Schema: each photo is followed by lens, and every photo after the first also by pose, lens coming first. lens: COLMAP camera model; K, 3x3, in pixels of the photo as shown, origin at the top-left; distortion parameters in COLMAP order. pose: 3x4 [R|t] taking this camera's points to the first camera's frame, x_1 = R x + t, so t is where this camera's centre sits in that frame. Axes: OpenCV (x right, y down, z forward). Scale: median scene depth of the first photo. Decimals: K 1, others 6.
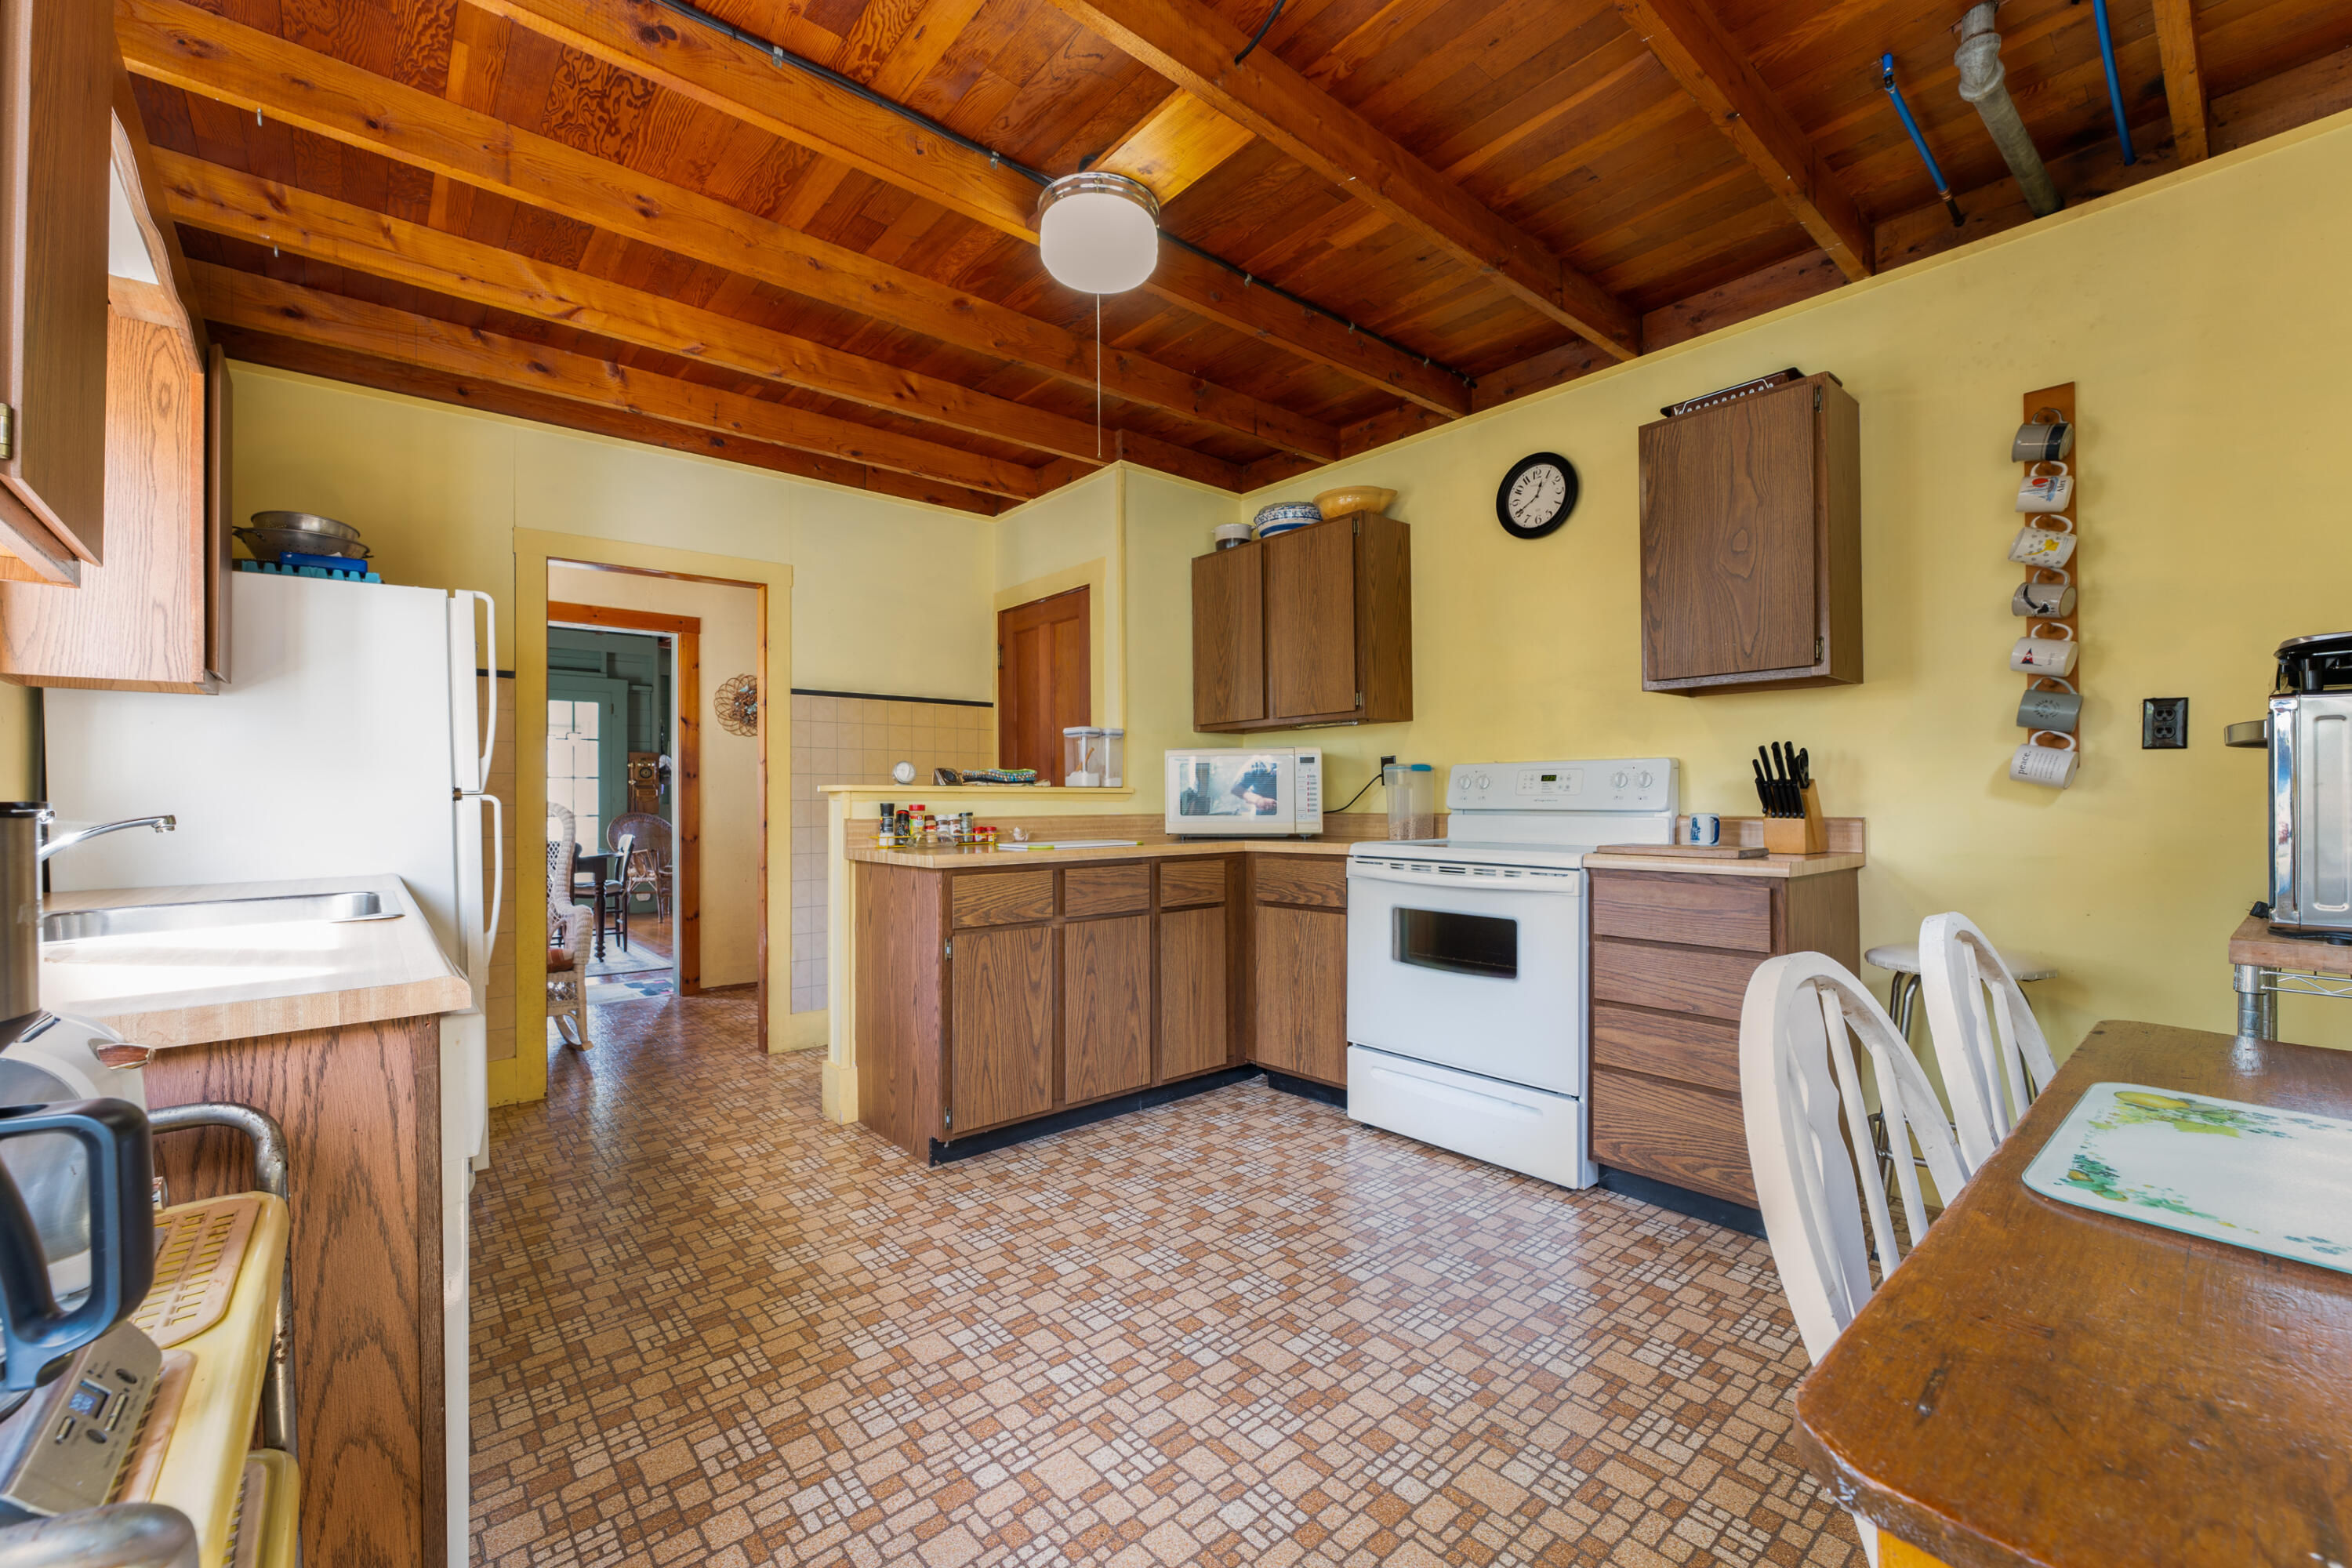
lens RADIAL K [[929.0, 0, 1167.2], [0, 929.0, 793.8], [0, 0, 1]] dist [0.002711, -0.000115]
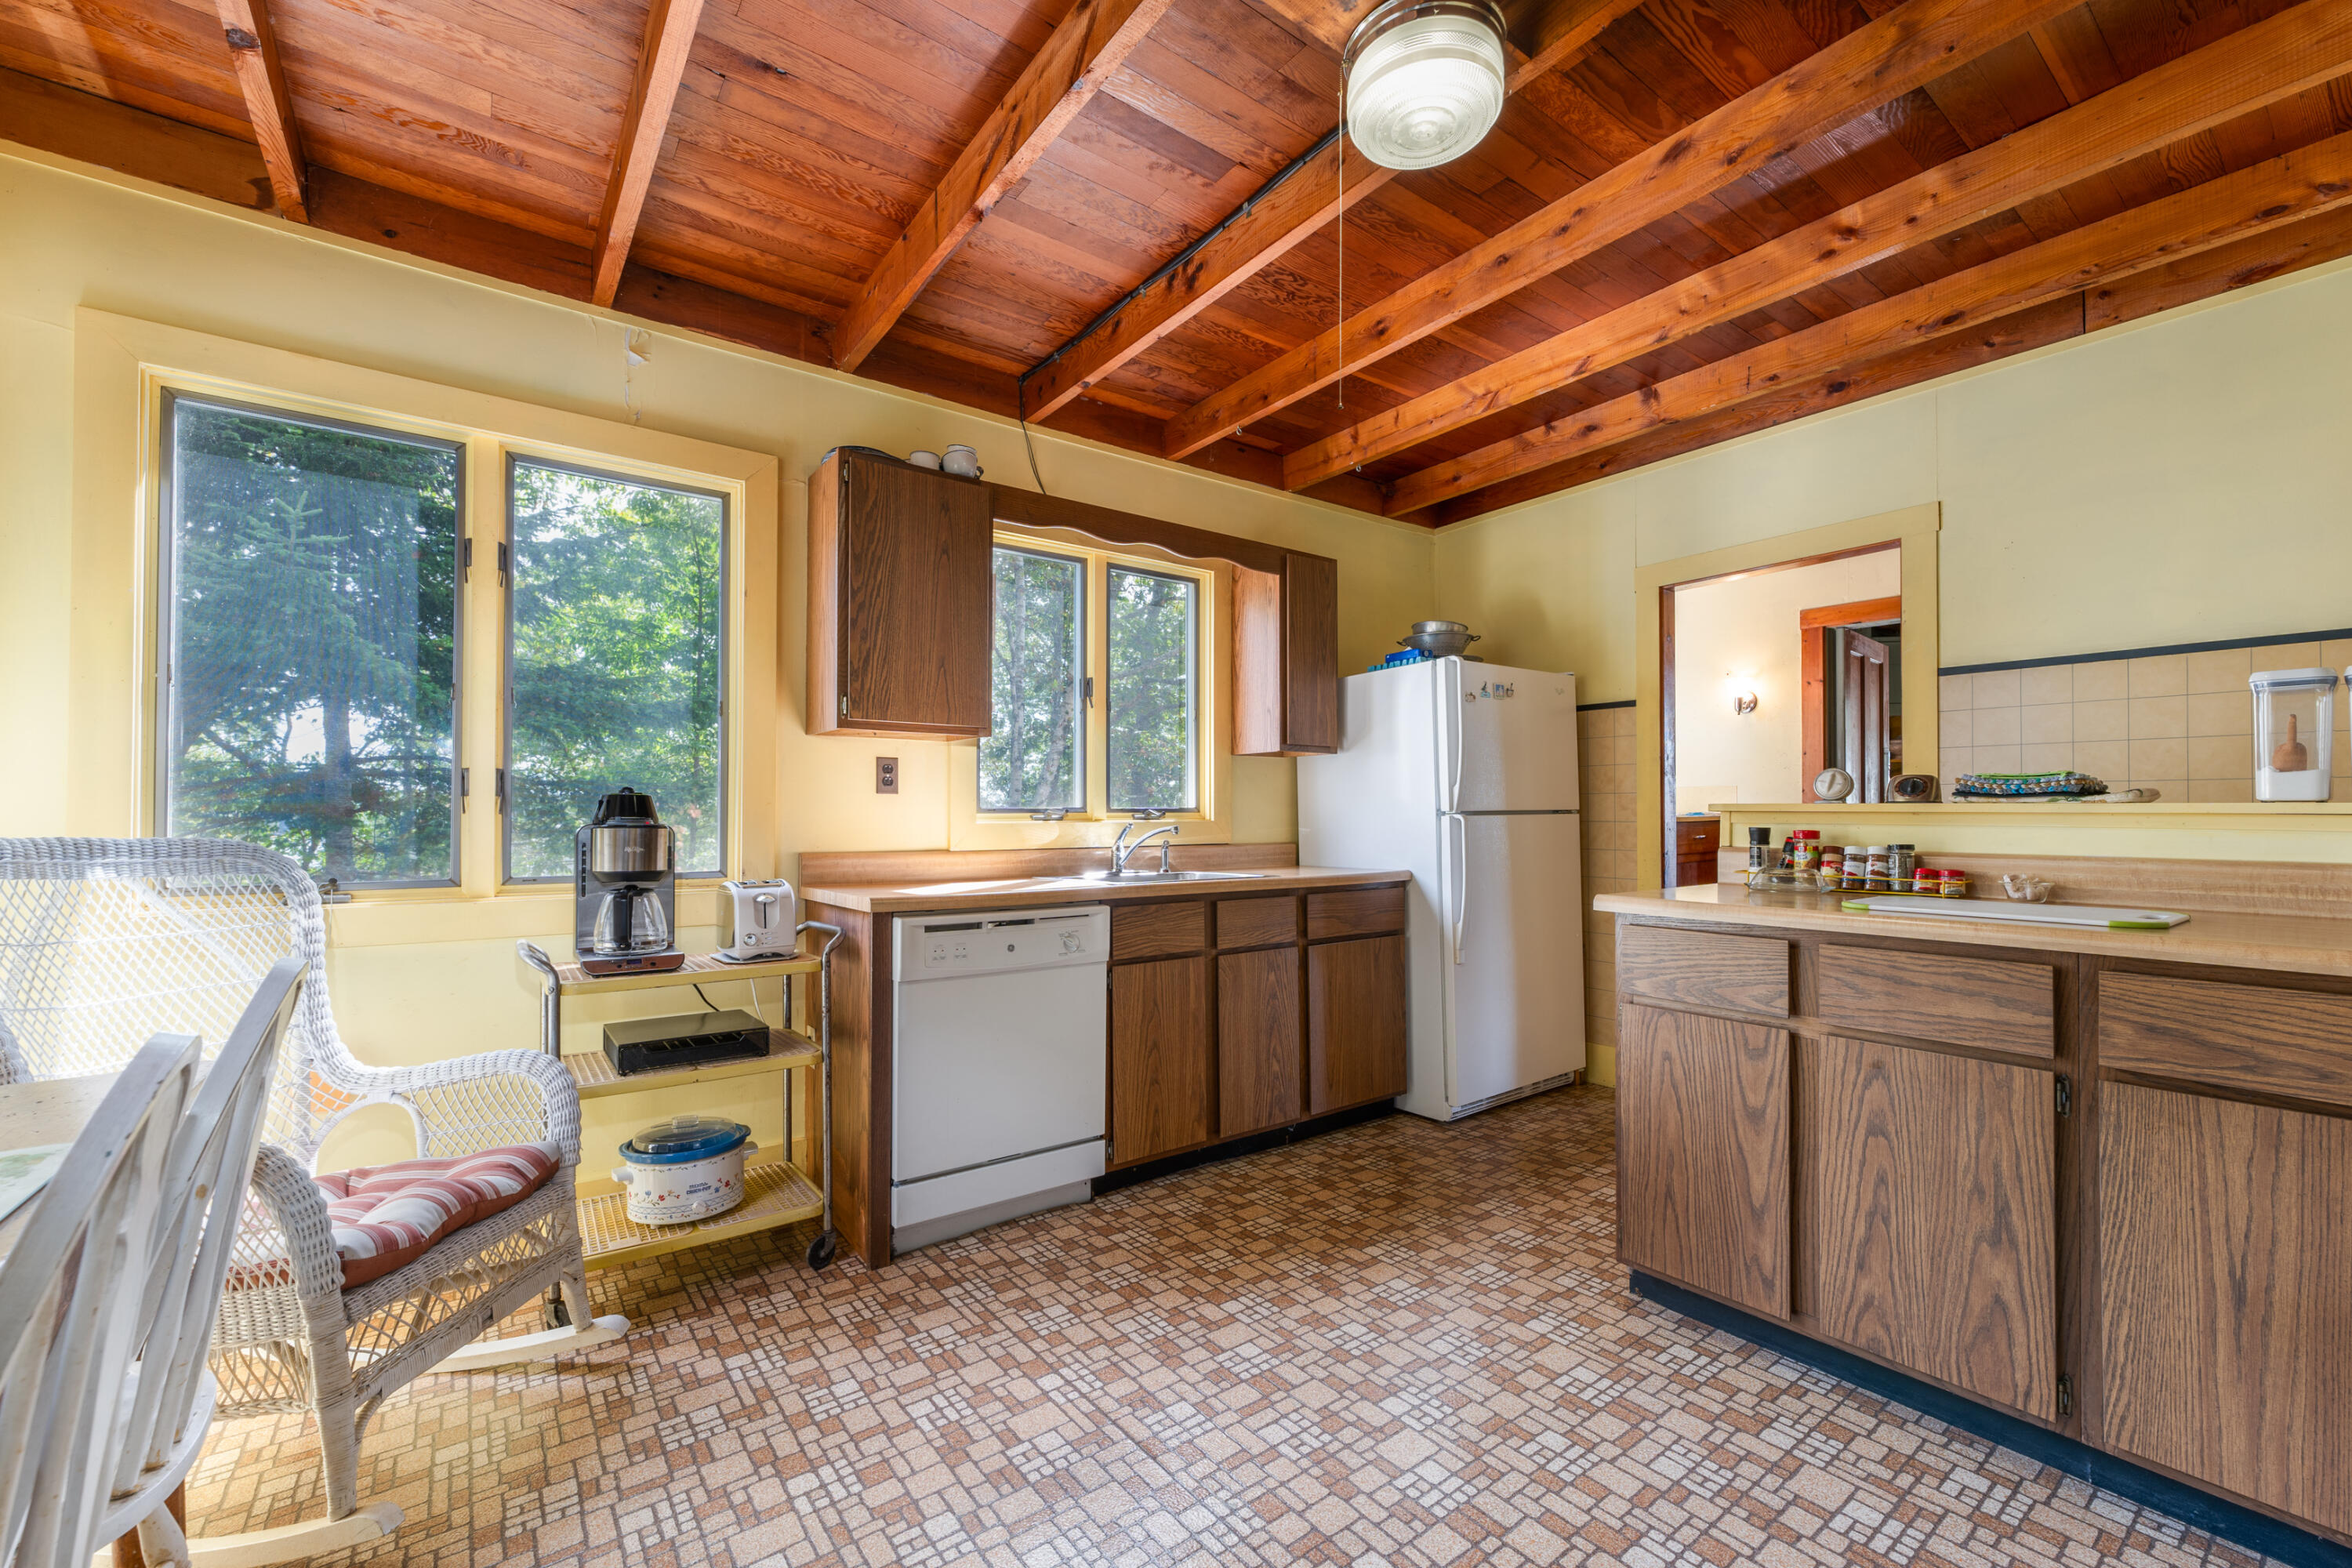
lens RADIAL K [[929.0, 0, 1169.7], [0, 929.0, 806.6], [0, 0, 1]] dist [0.002711, -0.000115]
pose [[-0.034756, -0.000328, -0.999396, 0.542729], [0.006460, 0.999979, -0.000553, -0.010591], [0.999375, -0.006475, -0.034753, 0.638145]]
